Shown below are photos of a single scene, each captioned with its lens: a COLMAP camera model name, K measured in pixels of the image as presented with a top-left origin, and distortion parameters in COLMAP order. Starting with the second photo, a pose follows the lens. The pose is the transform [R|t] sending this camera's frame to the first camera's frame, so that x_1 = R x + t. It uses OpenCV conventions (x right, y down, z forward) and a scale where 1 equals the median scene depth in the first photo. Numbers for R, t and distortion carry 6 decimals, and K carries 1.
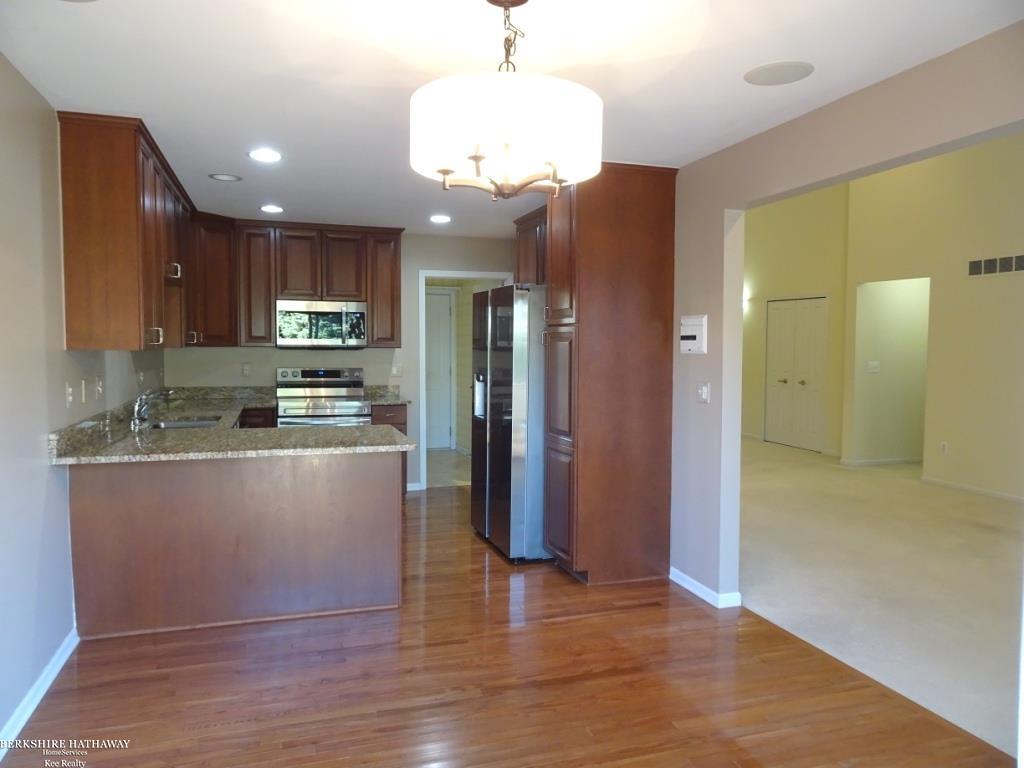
lens RADIAL K [[722.2, 0, 511.7], [0, 722.2, 381.2], [0, 0, 1]] dist [0.002473, -0.011015]
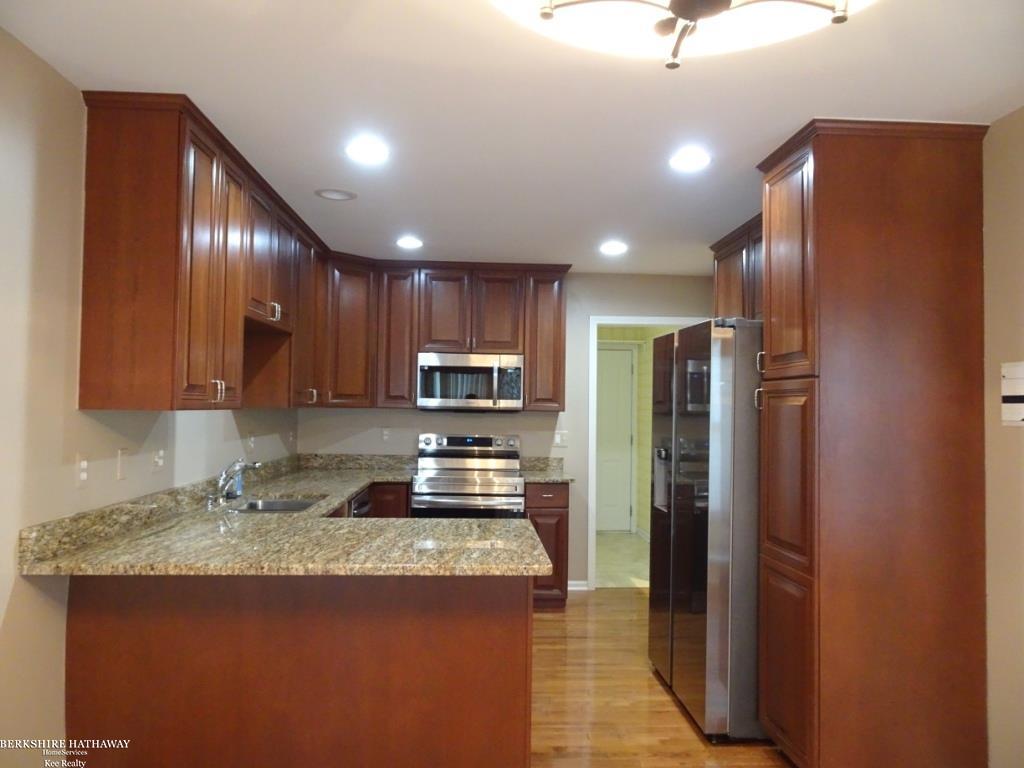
lens RADIAL K [[722.2, 0, 514.2], [0, 722.2, 386.5], [0, 0, 1]] dist [0.002473, -0.011015]
pose [[0.966608, 0.001692, -0.256255, -0.001510], [-0.022411, 0.996705, -0.077955, -0.010301], [0.255279, 0.081095, 0.963461, 0.219828]]
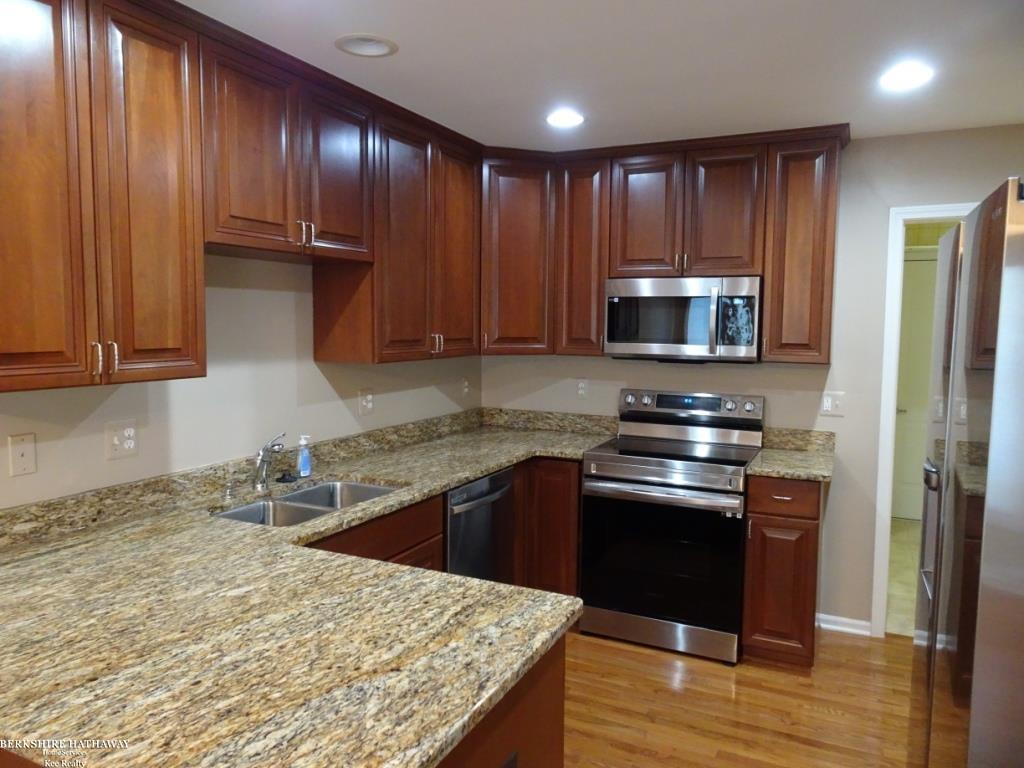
lens RADIAL K [[722.2, 0, 518.6], [0, 722.2, 381.4], [0, 0, 1]] dist [0.002473, -0.011015]
pose [[0.723822, 0.056989, -0.687629, 0.041645], [-0.040714, 0.998374, 0.039886, -0.048054], [0.688785, -0.000874, 0.724965, 0.509220]]
